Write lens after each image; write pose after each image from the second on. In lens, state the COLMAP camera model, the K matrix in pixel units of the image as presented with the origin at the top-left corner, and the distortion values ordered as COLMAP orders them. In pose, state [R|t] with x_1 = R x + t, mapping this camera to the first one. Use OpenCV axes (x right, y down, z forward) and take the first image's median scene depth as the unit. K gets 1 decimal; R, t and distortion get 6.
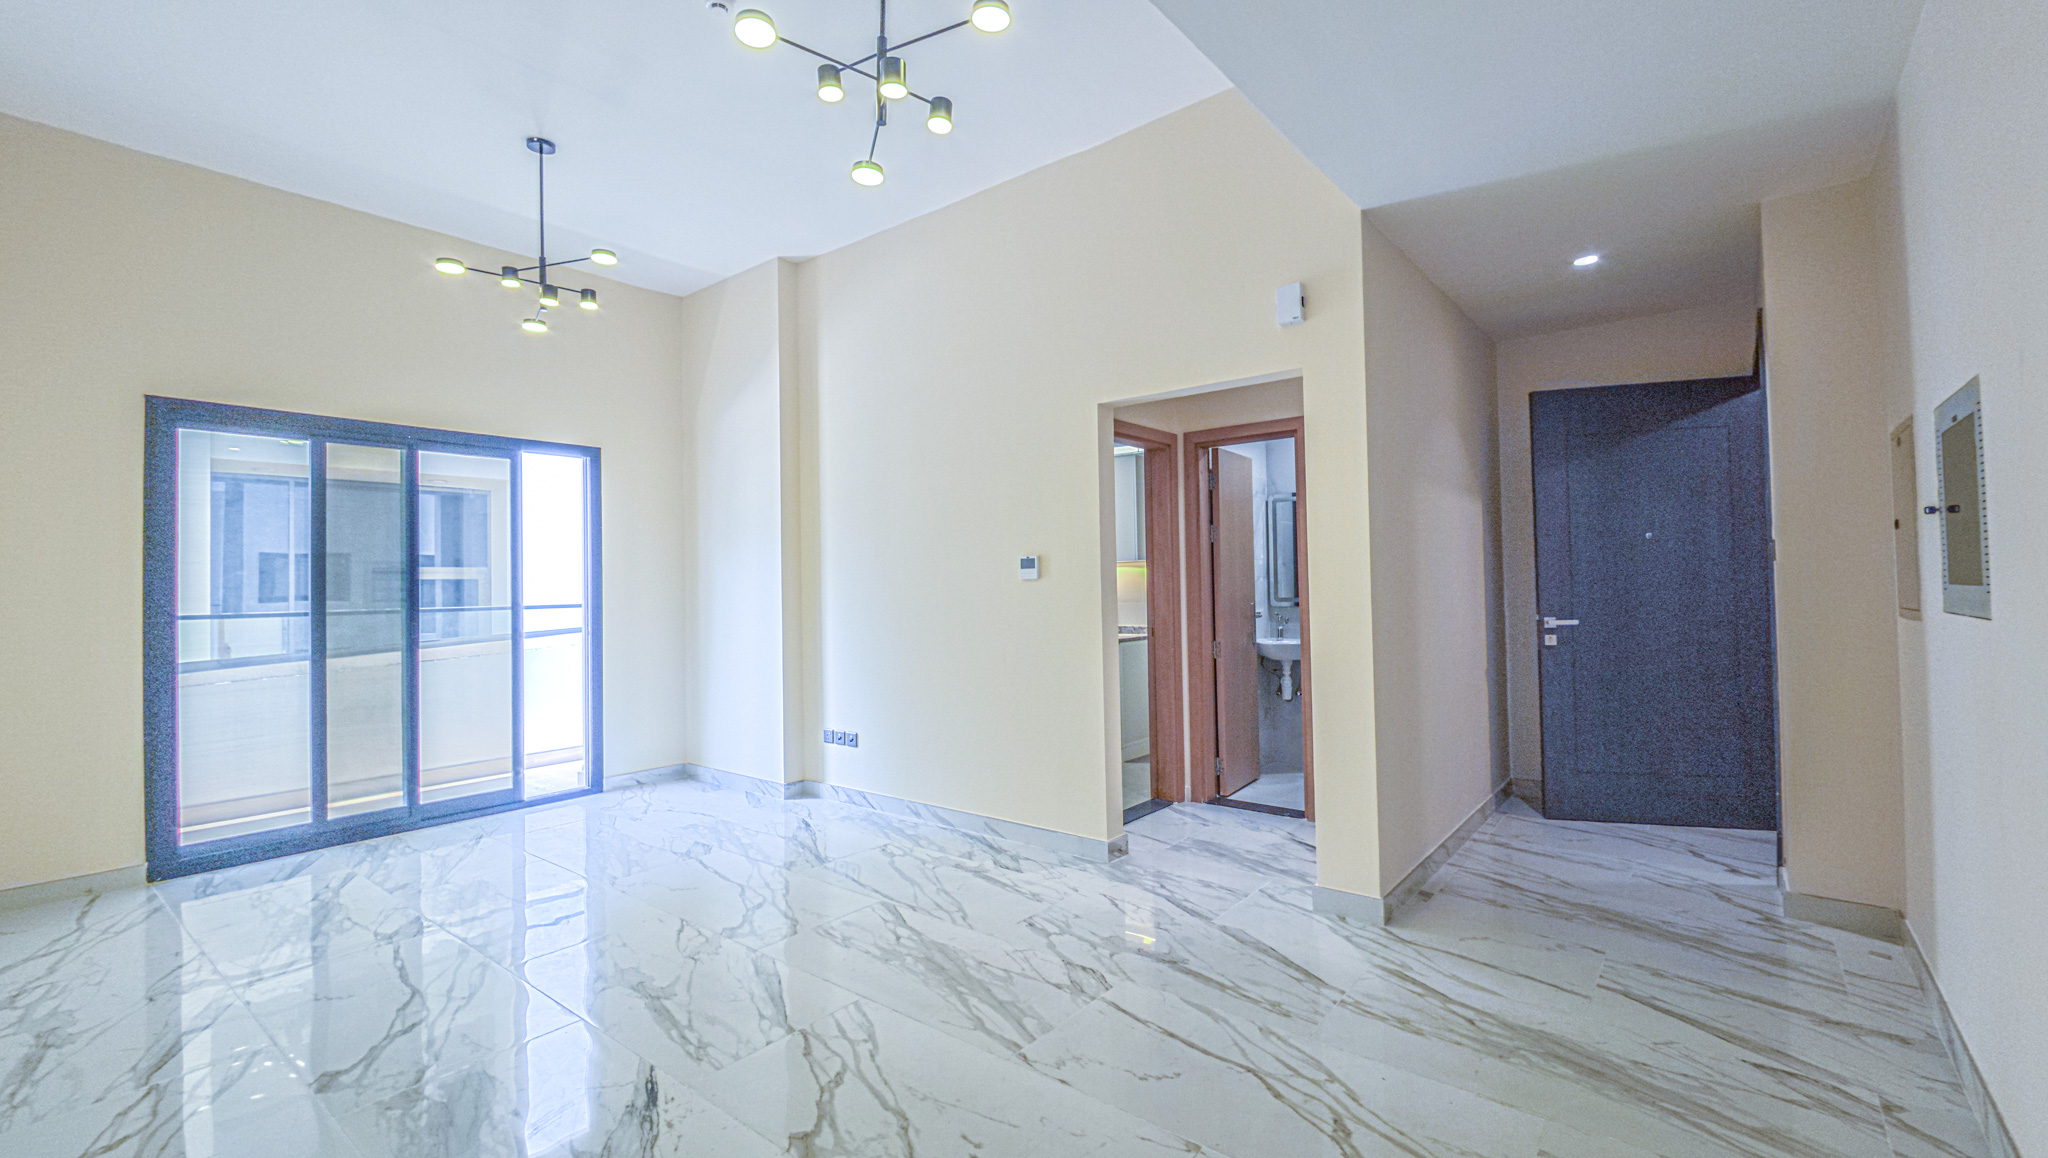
lens RADIAL K [[848.1, 0, 1028.2], [0, 848.1, 572.5], [0, 0, 1]] dist [0.001157, -0.000037]
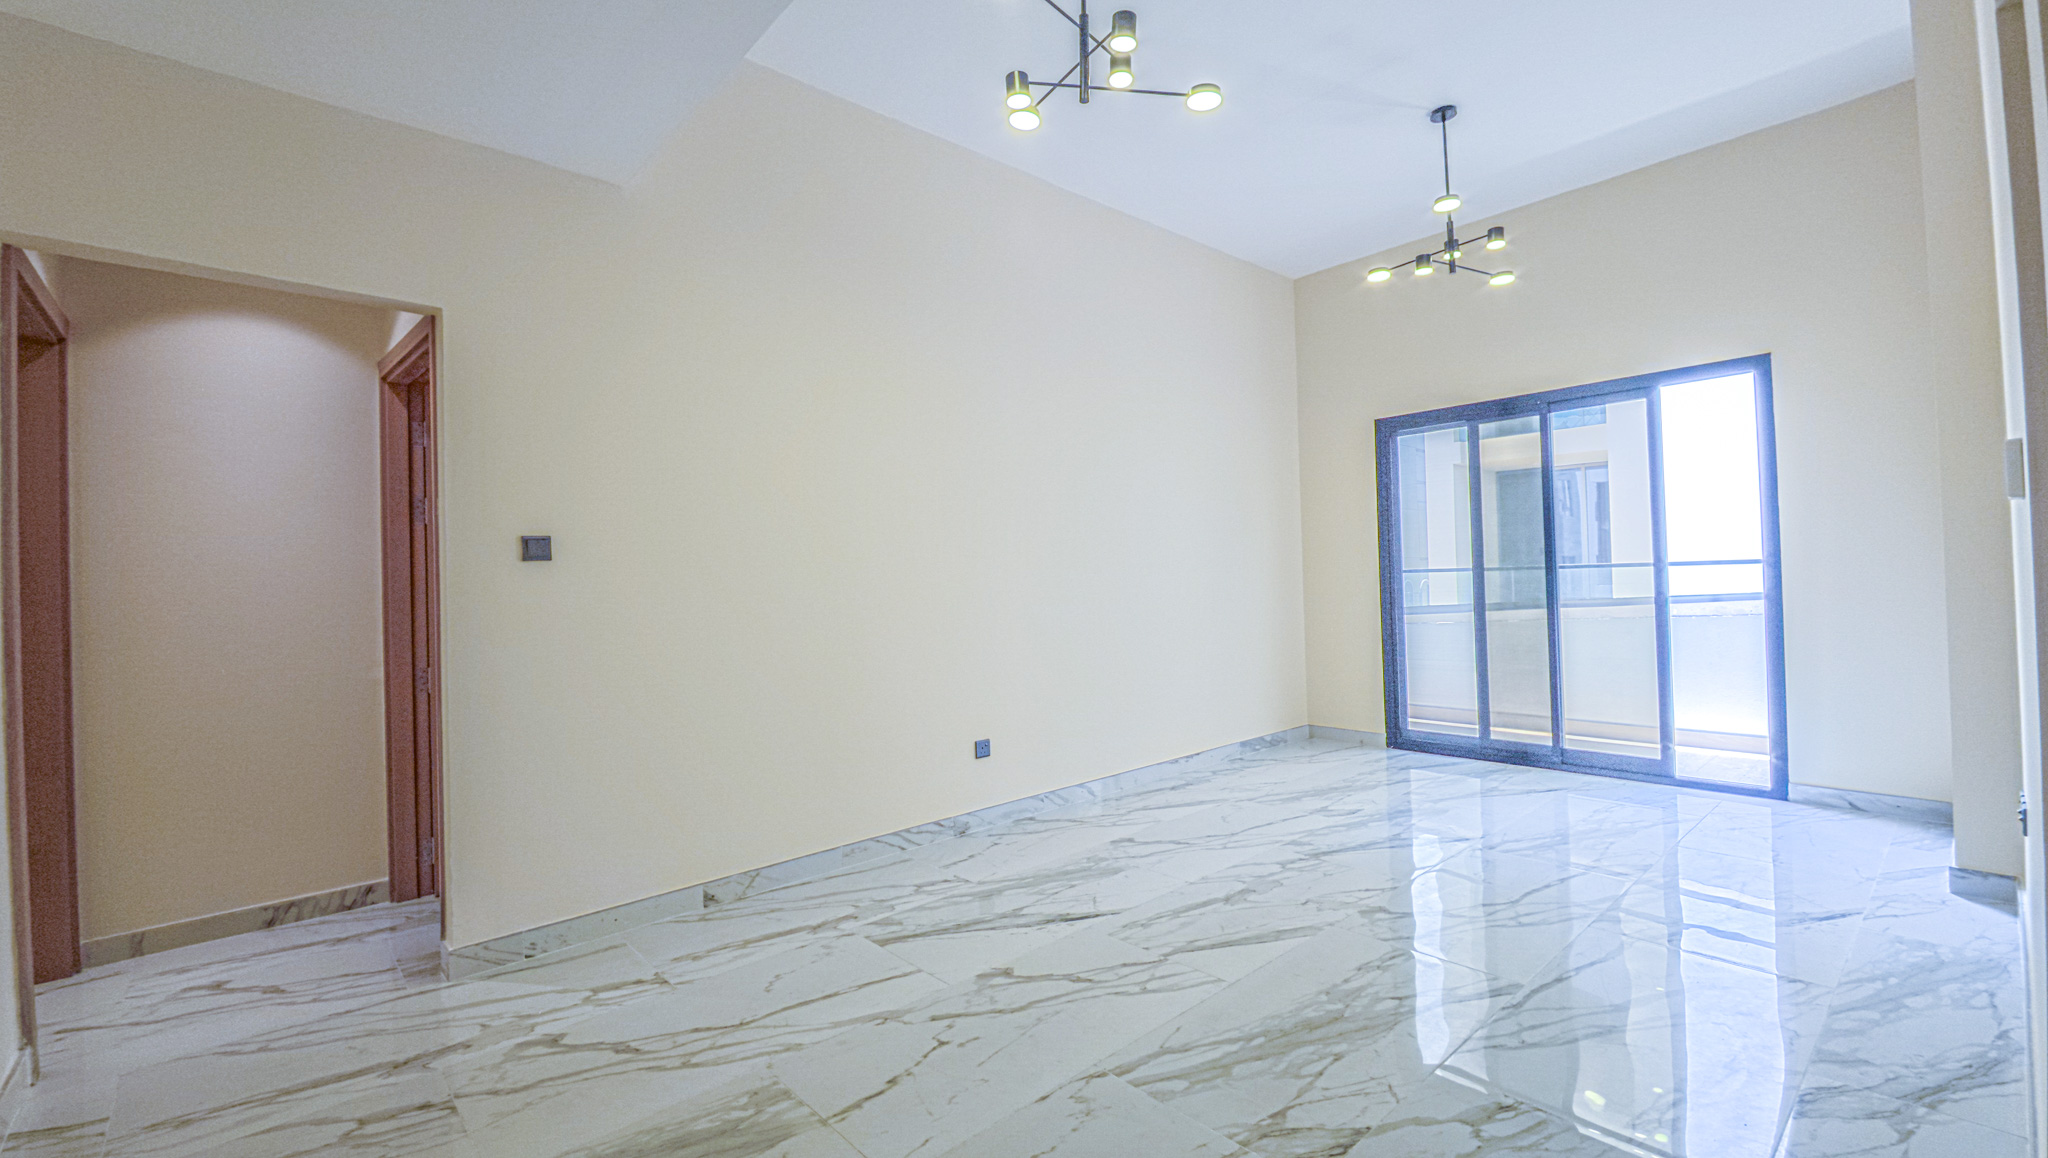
lens RADIAL K [[820.5, 0, 1024.0], [0, 820.5, 579.0], [0, 0, 1]] dist [0.000417, -0.000050]
pose [[-0.139013, 0.023351, -0.990015, 0.415147], [0.043400, 0.998905, 0.017467, 0.015332], [0.989339, -0.040538, -0.139874, 0.522547]]
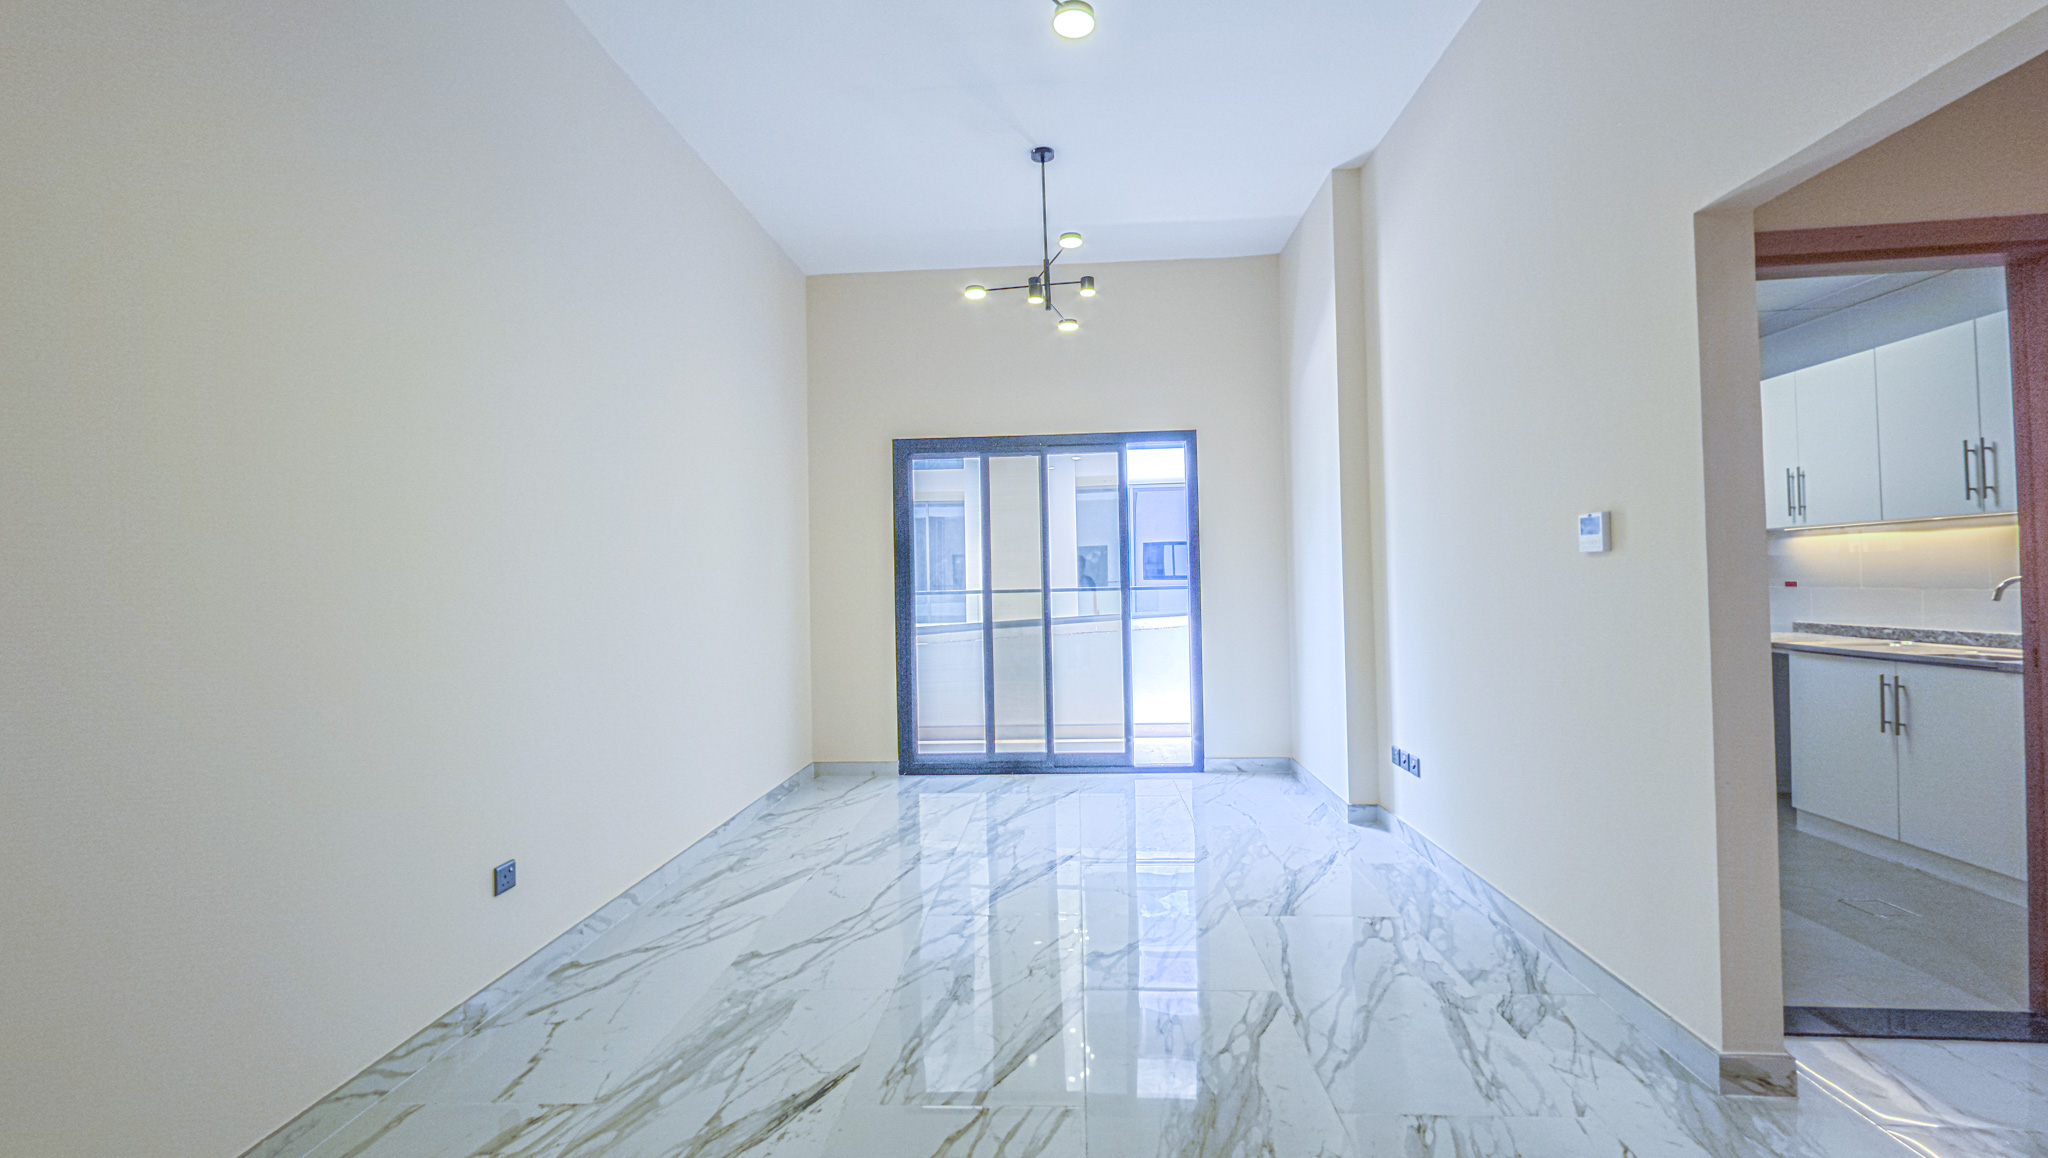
lens RADIAL K [[840.0, 0, 1004.7], [0, 840.0, 572.8], [0, 0, 1]] dist [0.012739, -0.000083]
pose [[0.586403, -0.003907, -0.810010, 0.211510], [0.024288, 0.999624, 0.012762, 0.003879], [0.809655, -0.027157, 0.586277, 0.280738]]
